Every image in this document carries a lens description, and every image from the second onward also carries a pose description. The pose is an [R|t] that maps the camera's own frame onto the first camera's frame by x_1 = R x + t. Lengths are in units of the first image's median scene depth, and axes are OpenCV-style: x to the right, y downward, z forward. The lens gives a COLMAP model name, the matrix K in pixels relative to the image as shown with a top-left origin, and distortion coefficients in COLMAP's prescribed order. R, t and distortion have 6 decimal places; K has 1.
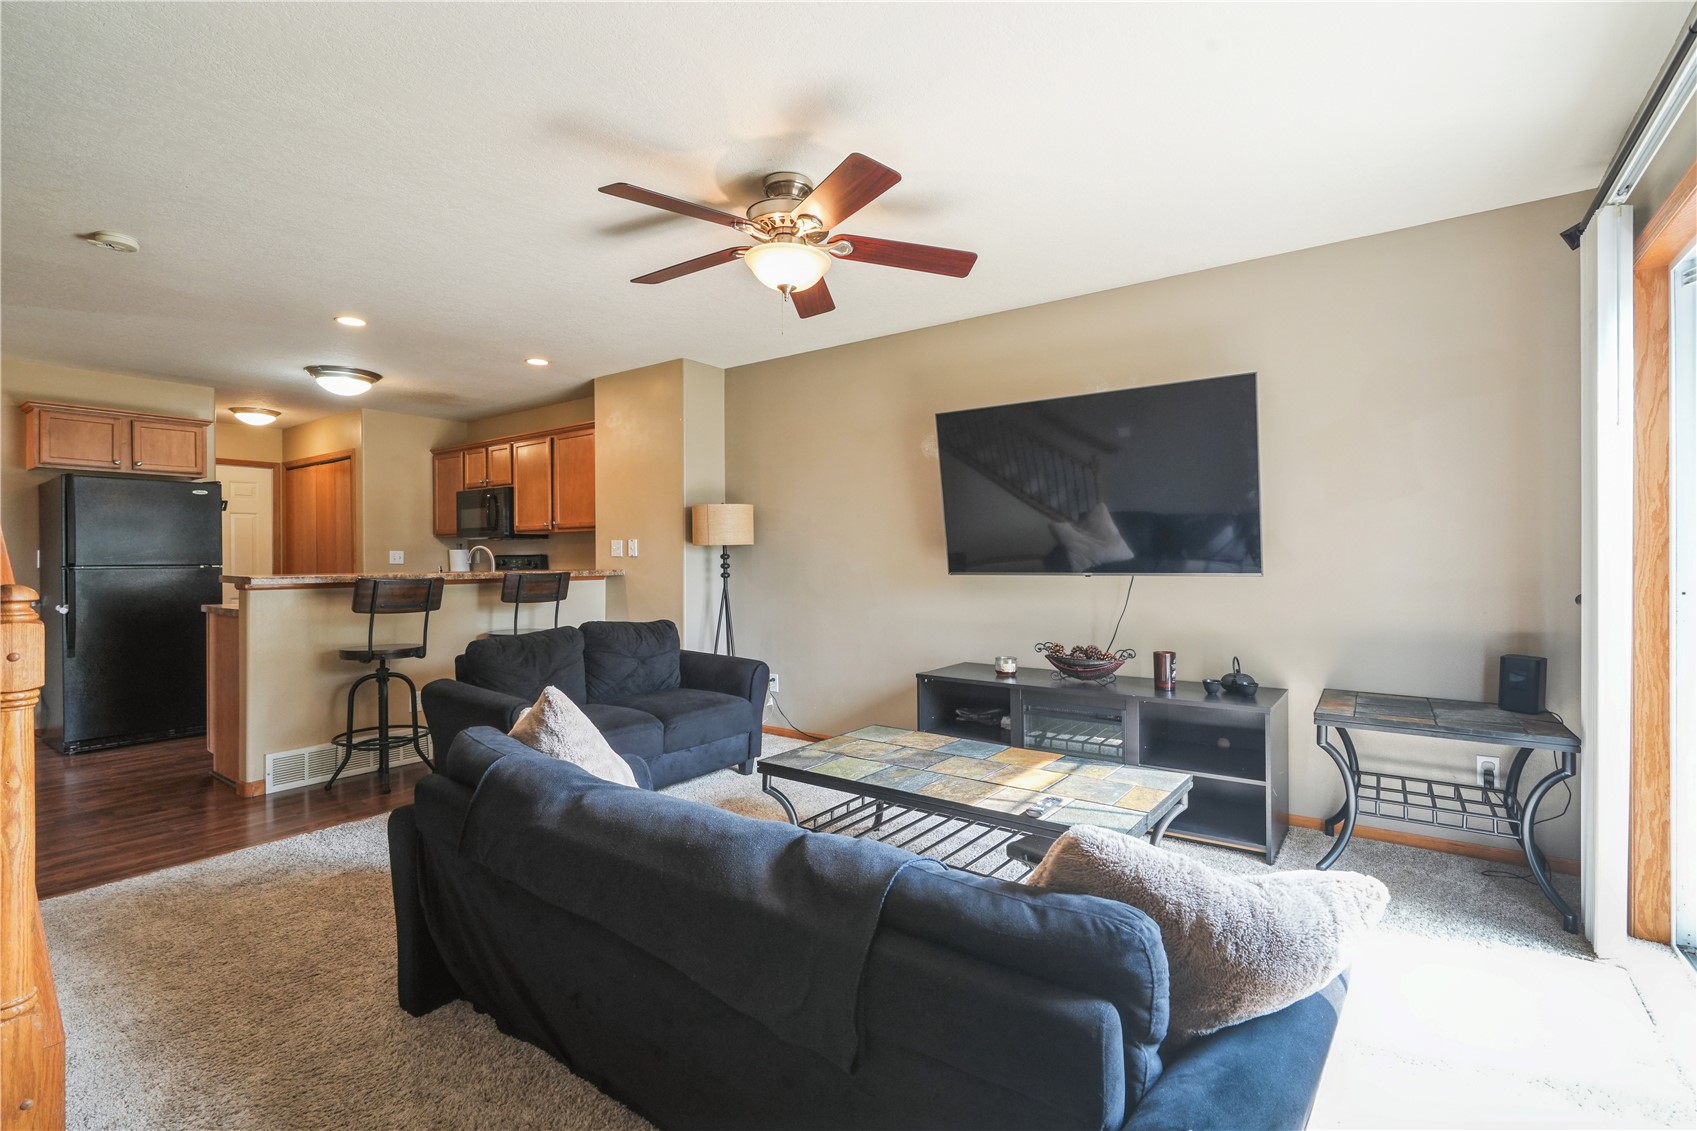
lens RADIAL K [[776.6, 0, 855.1], [0, 776.6, 558.5], [0, 0, 1]] dist [-0.001664, 0.000547]
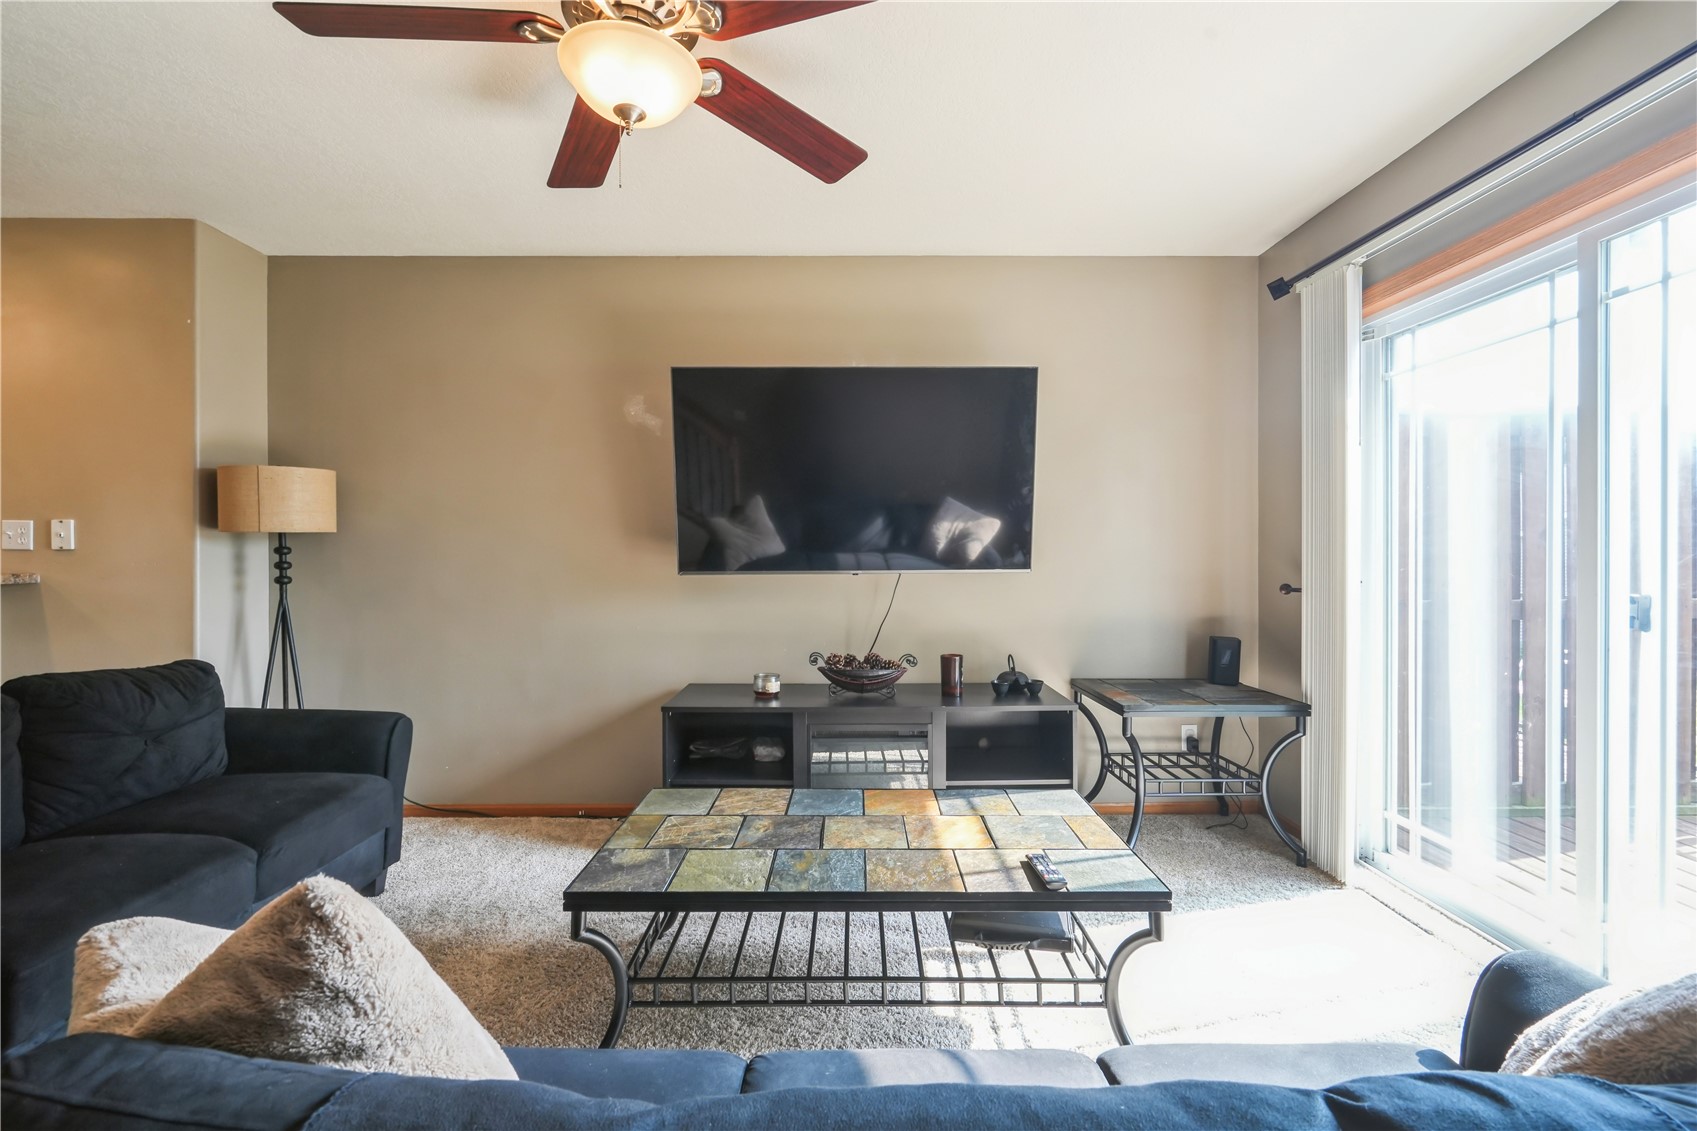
lens RADIAL K [[776.6, 0, 855.1], [0, 776.6, 558.5], [0, 0, 1]] dist [-0.001664, 0.000547]
pose [[0.805324, -0.001437, 0.592833, -0.198173], [-0.001242, 0.999991, 0.004112, 0.000934], [-0.592833, -0.004047, 0.805315, 0.256796]]
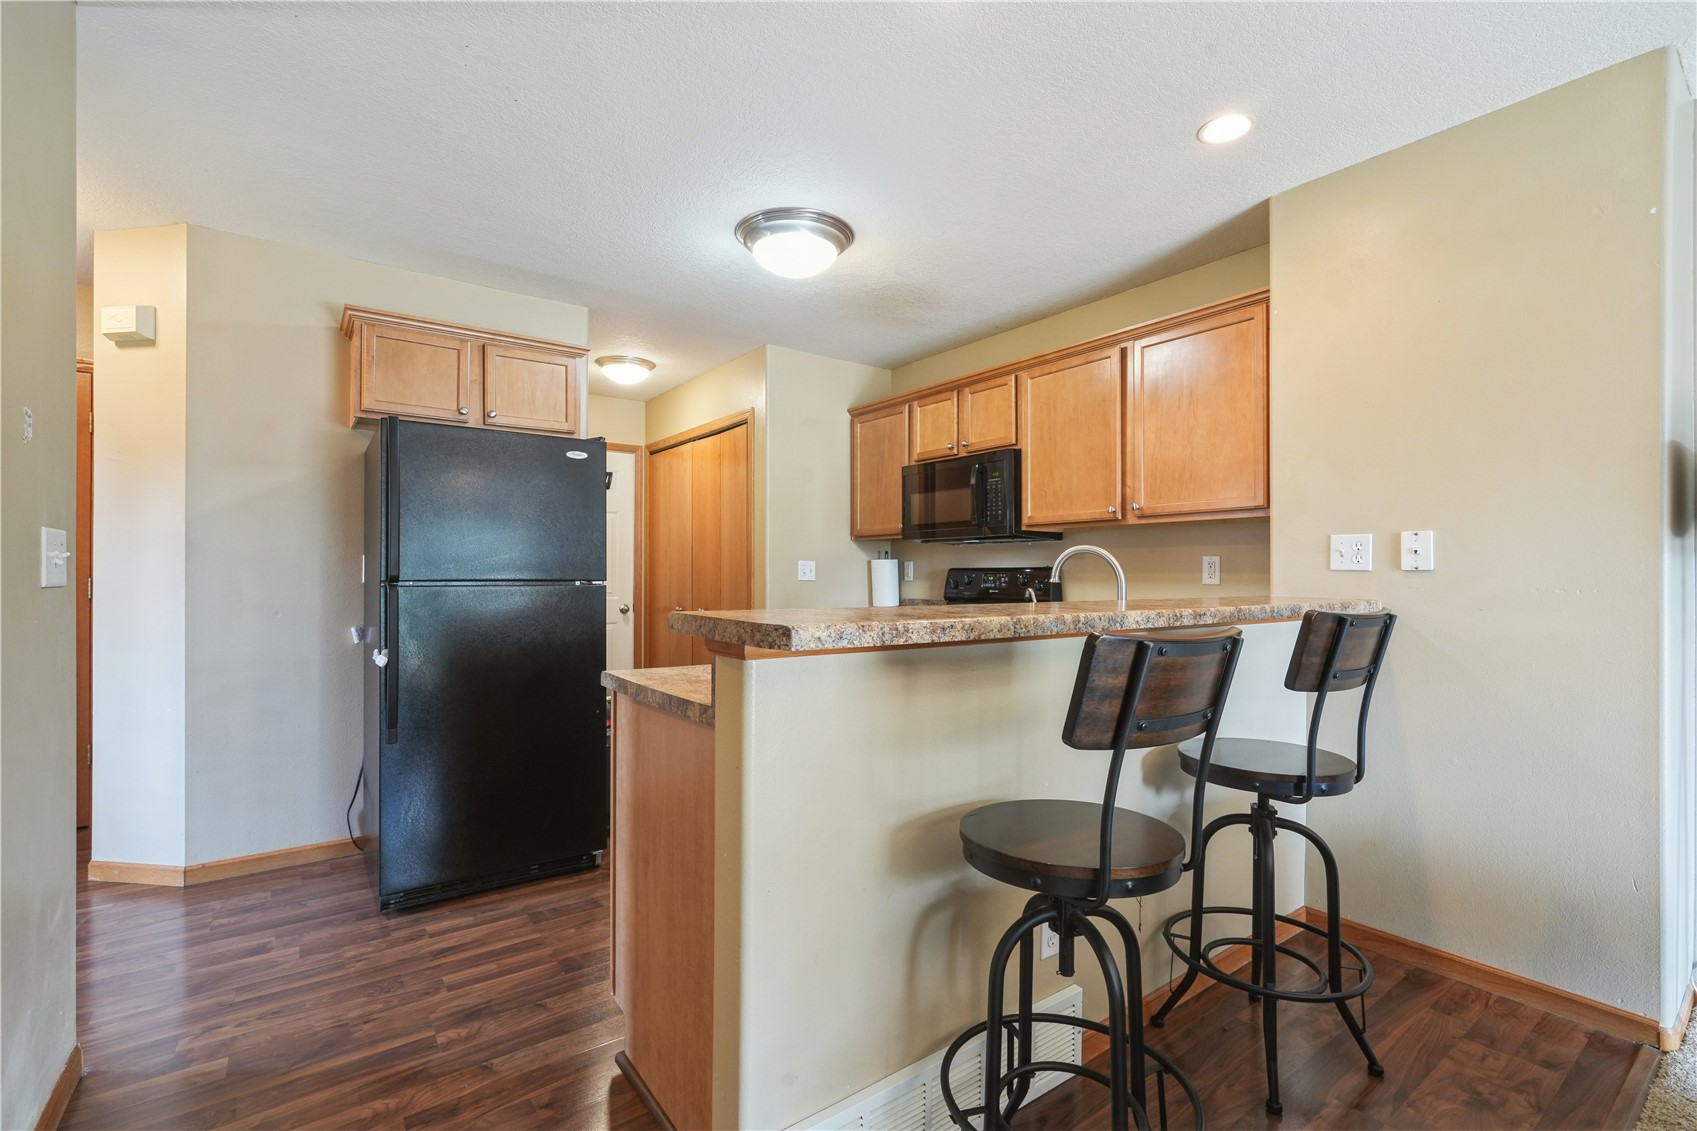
lens RADIAL K [[761.9, 0, 844.9], [0, 761.9, 579.1], [0, 0, 1]] dist [-0.011133, -0.000215]
pose [[0.952058, 0.008932, -0.305788, -0.584757], [-0.007916, 0.999958, 0.004562, 0.003924], [0.305816, -0.001923, 0.952089, 0.634248]]
